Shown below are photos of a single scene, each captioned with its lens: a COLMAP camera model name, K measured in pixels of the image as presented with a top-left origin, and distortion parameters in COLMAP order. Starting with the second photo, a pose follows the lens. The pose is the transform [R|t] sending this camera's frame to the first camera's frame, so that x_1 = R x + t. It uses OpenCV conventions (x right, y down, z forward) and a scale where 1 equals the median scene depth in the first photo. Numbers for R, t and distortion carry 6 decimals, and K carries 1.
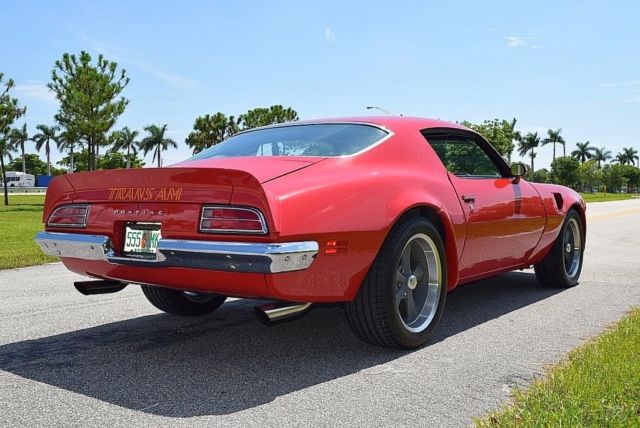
lens RADIAL K [[676.1, 0, 320.0], [0, 676.1, 214.0], [0, 0, 1]] dist [-0.014427, -0.013607]
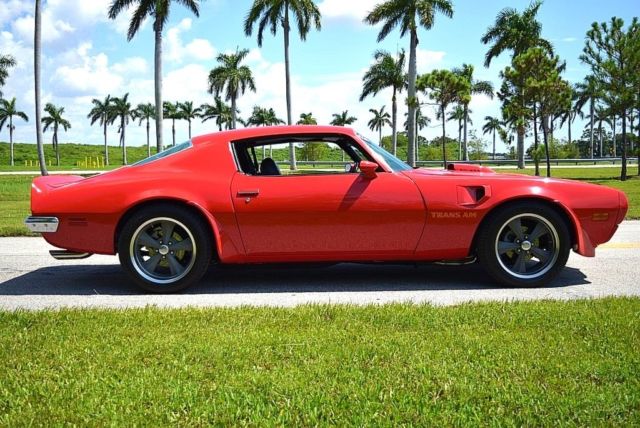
lens RADIAL K [[740.3, 0, 320.0], [0, 740.3, 214.0], [0, 0, 1]] dist [-0.024034, 0.009343]
pose [[0.605571, 0.043844, -0.794582, 0.280374], [-0.011837, 0.998867, 0.046095, -0.009836], [0.795703, -0.018508, 0.605404, 0.048880]]
